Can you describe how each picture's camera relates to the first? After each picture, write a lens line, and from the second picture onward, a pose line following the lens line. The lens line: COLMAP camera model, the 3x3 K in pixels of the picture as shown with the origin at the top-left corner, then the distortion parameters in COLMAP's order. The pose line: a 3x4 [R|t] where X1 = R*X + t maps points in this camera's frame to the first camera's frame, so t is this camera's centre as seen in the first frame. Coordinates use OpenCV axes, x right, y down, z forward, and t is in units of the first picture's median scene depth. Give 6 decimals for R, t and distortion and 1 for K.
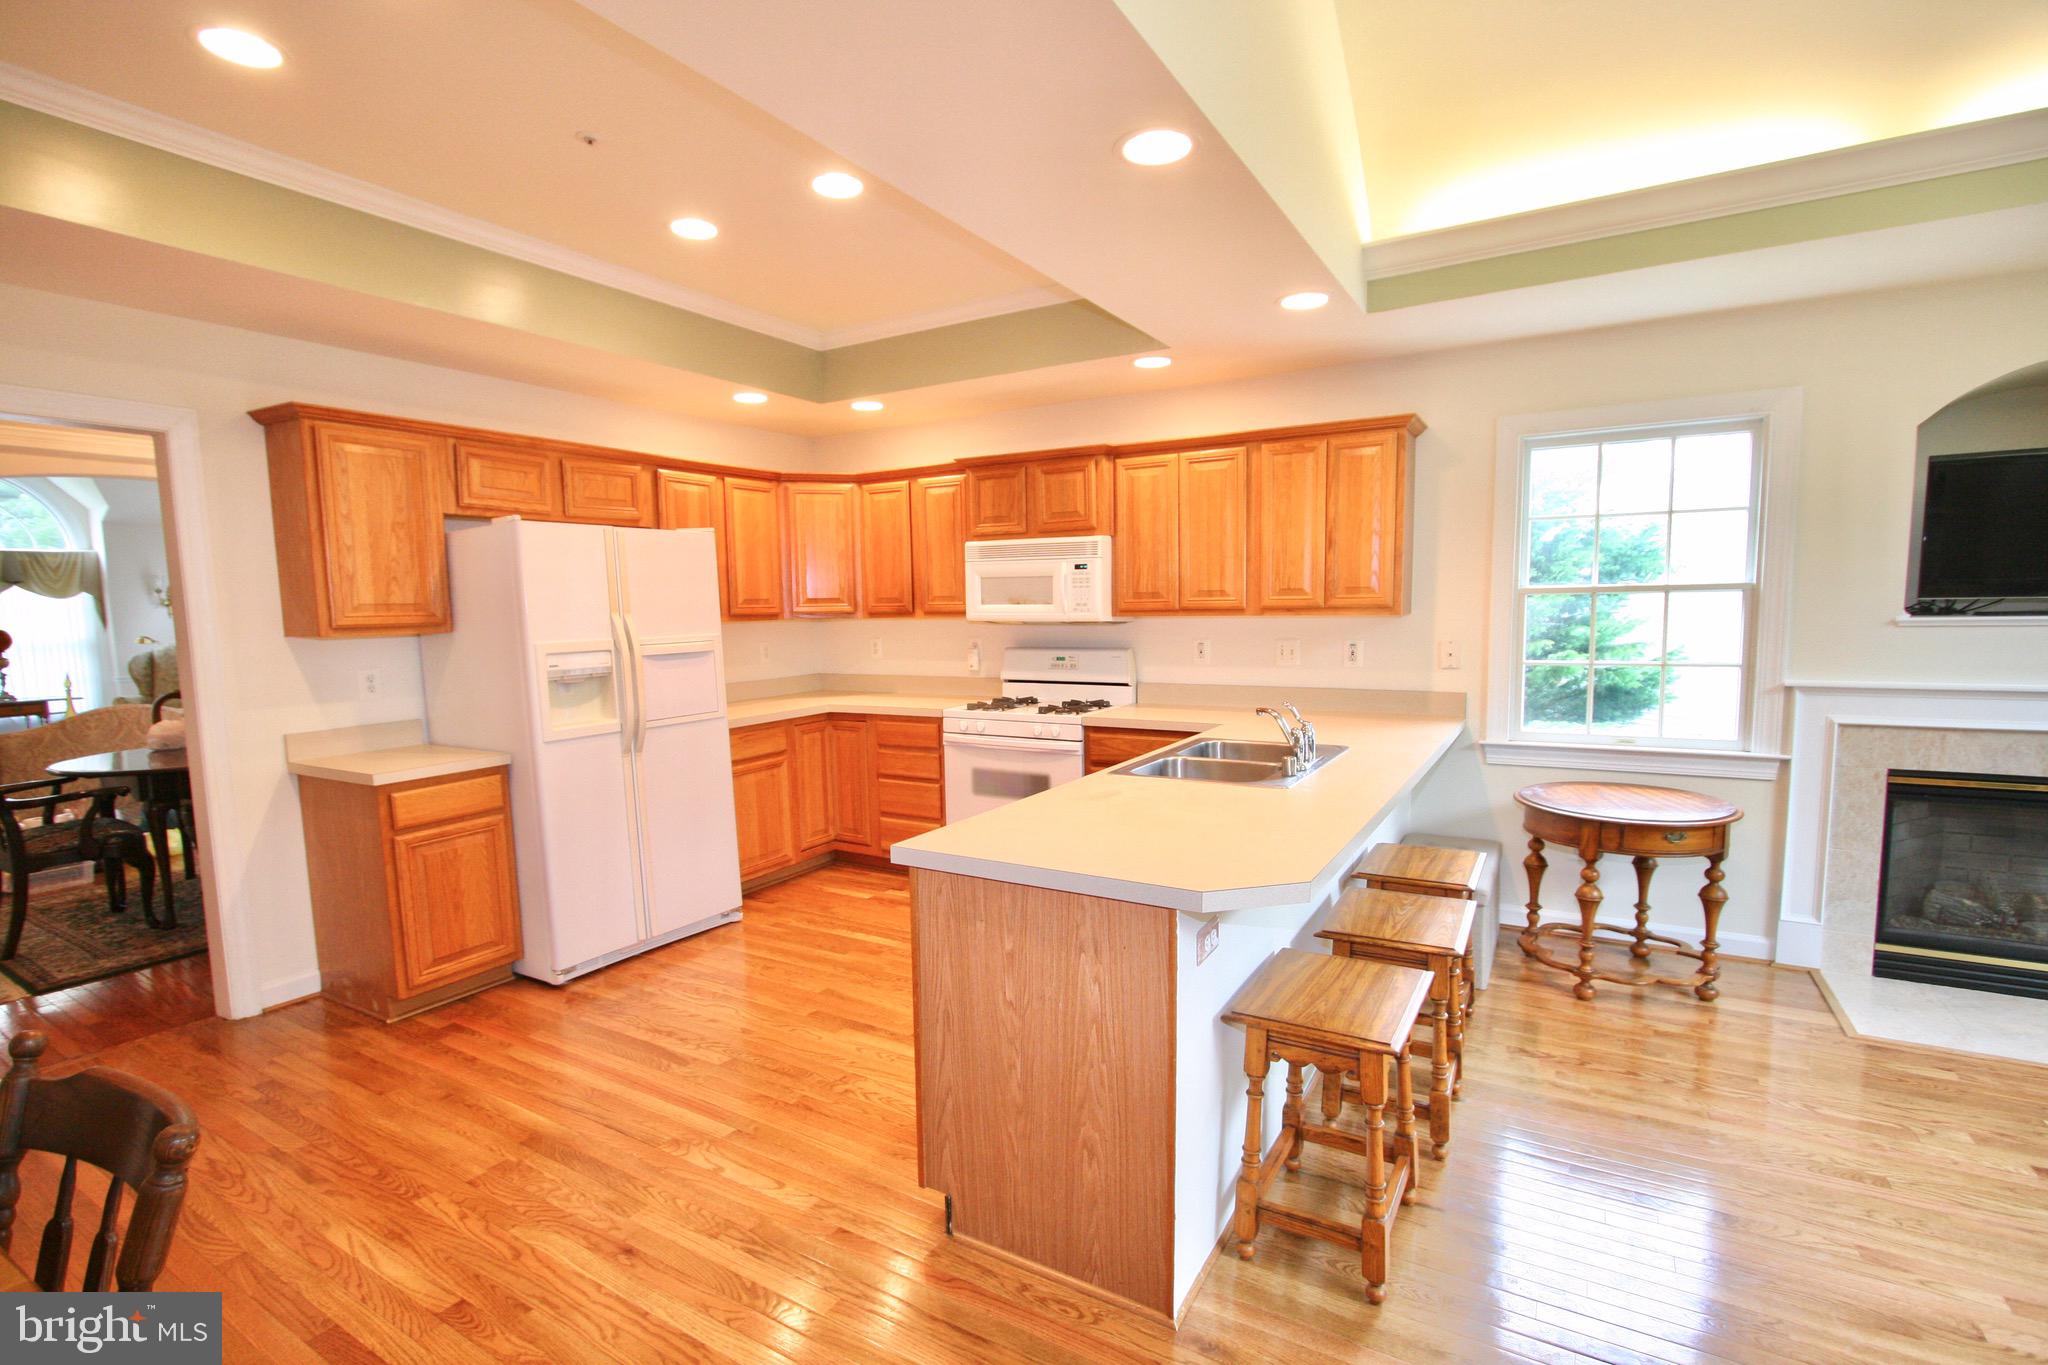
lens RADIAL K [[948.7, 0, 1011.4], [0, 948.7, 704.9], [0, 0, 1]] dist [-0.017185, 0.002294]
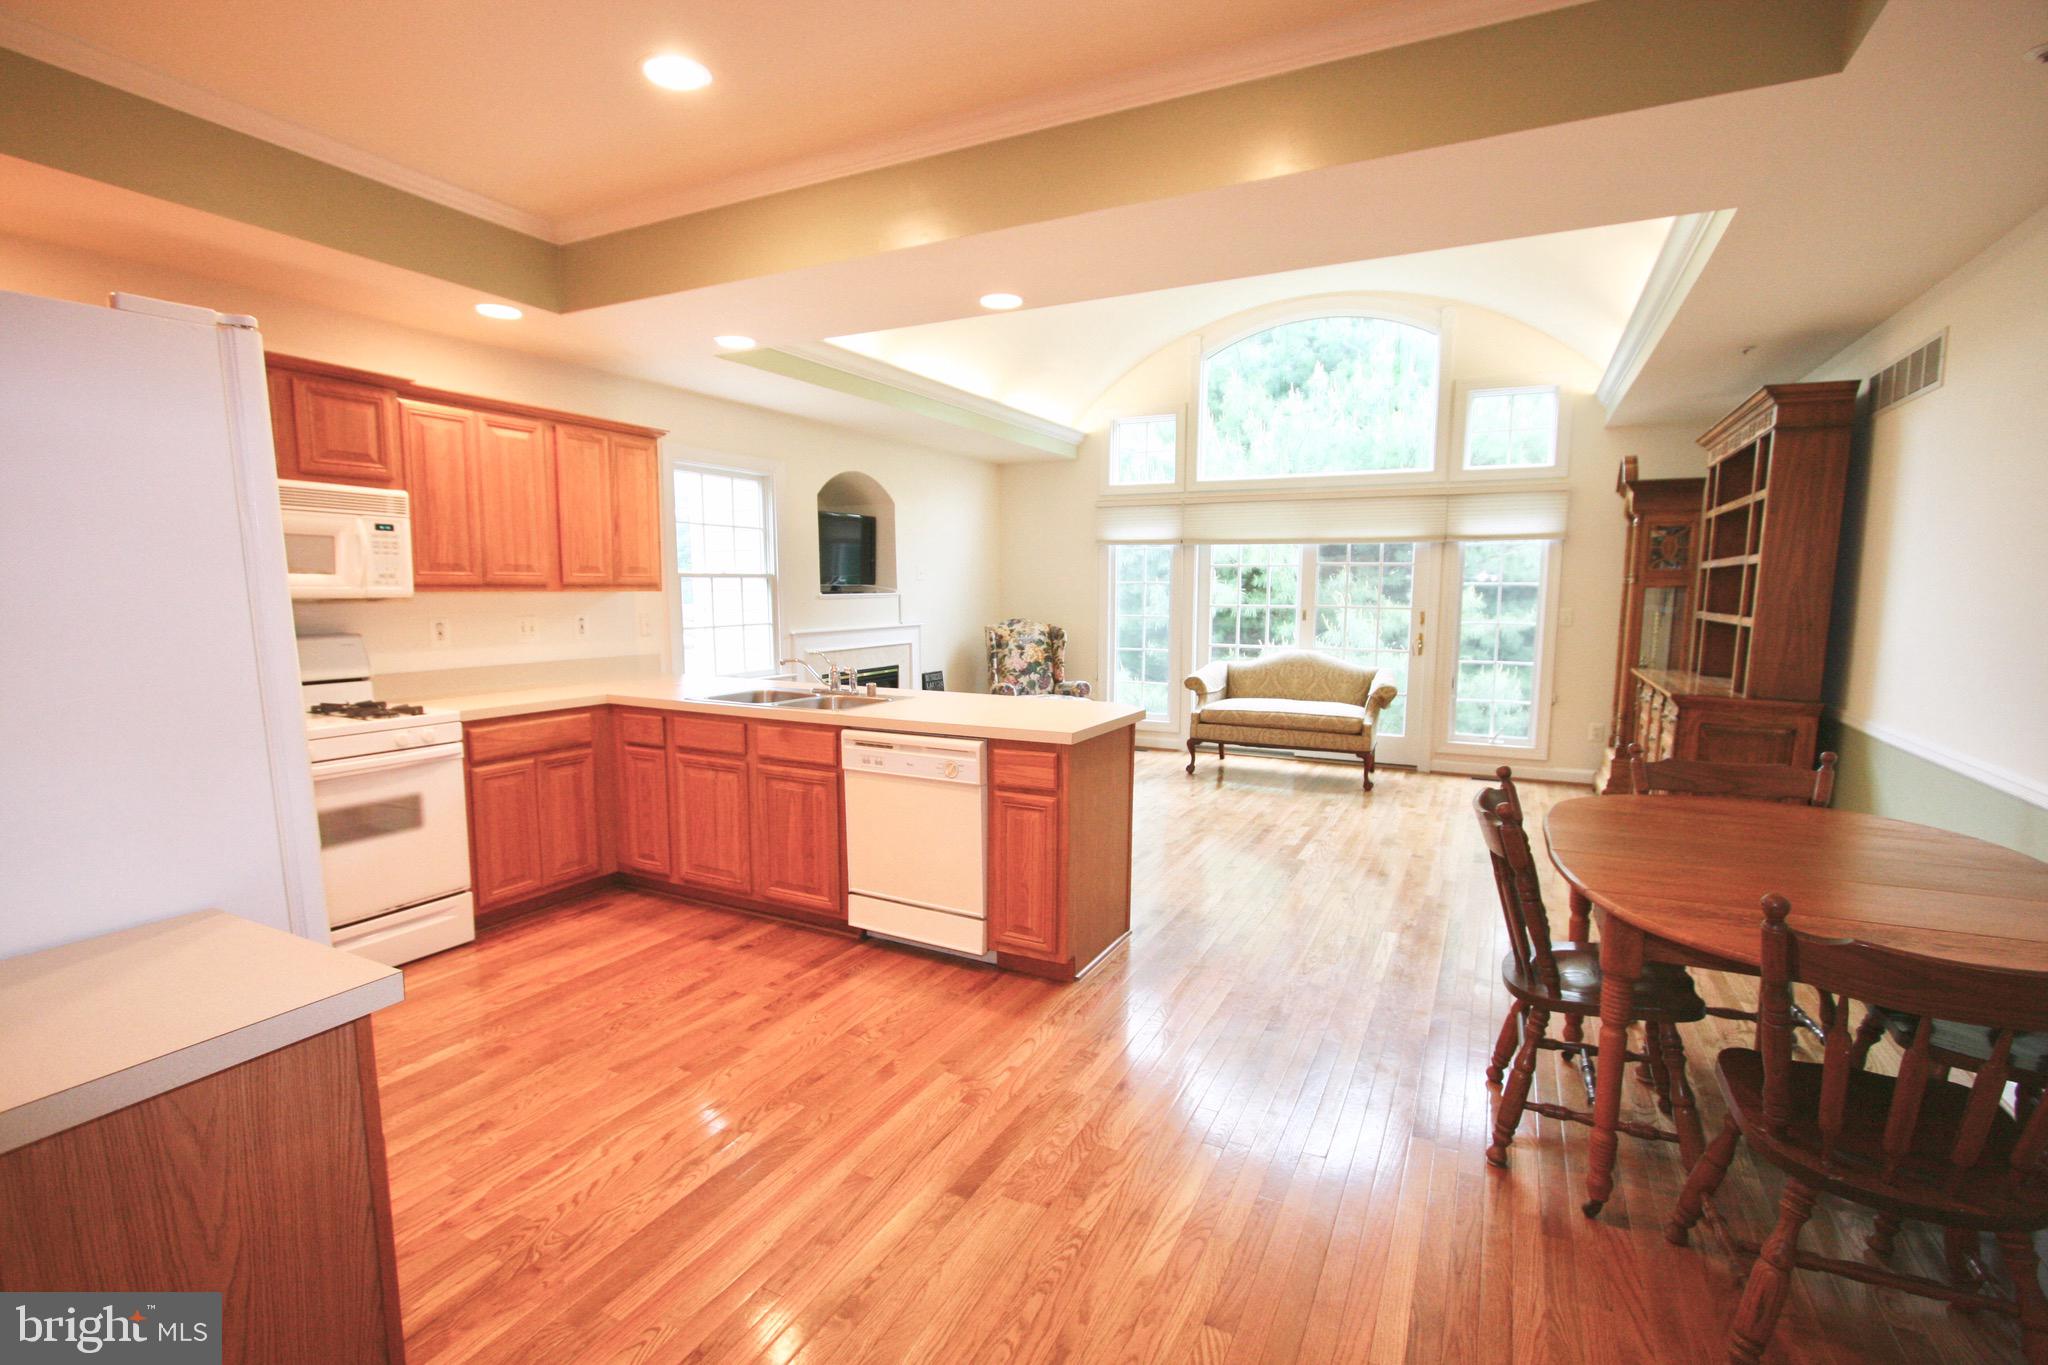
lens RADIAL K [[948.7, 0, 1012.2], [0, 948.7, 703.8], [0, 0, 1]] dist [-0.017185, 0.002294]
pose [[-0.062729, -0.104449, 0.992550, -0.946340], [0.103133, 0.988506, 0.110542, -0.043289], [-0.992688, 0.109299, -0.051235, 0.687303]]
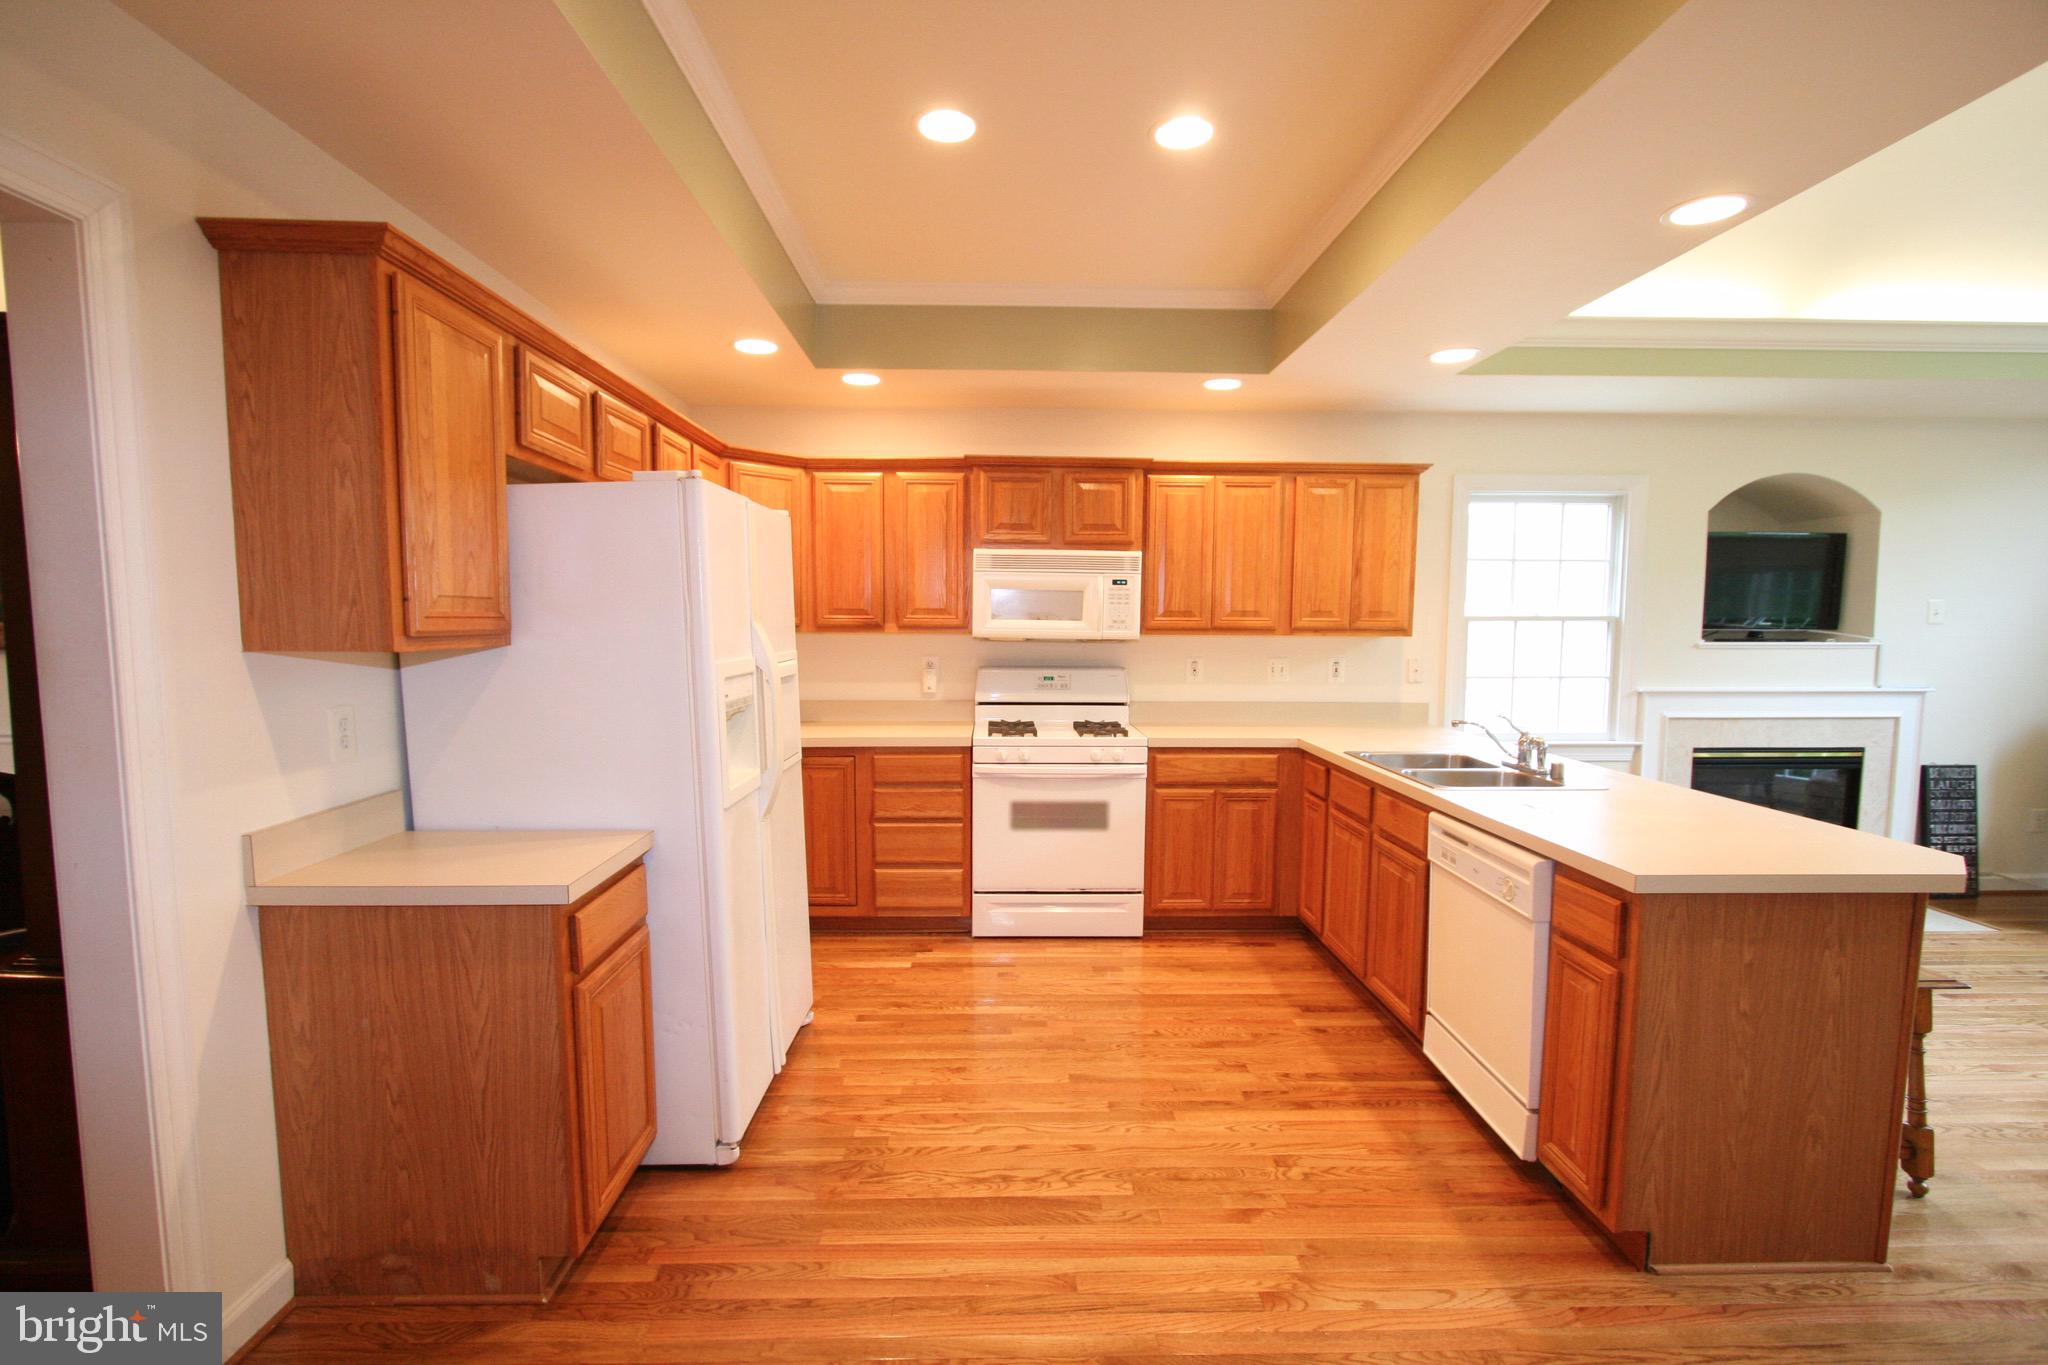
lens RADIAL K [[948.7, 0, 1012.7], [0, 948.7, 704.5], [0, 0, 1]] dist [-0.017185, 0.002294]
pose [[0.847353, -0.025652, 0.530410, -0.675013], [0.036572, 0.999280, -0.010097, -0.020388], [-0.529769, 0.027954, 0.847681, 0.312061]]
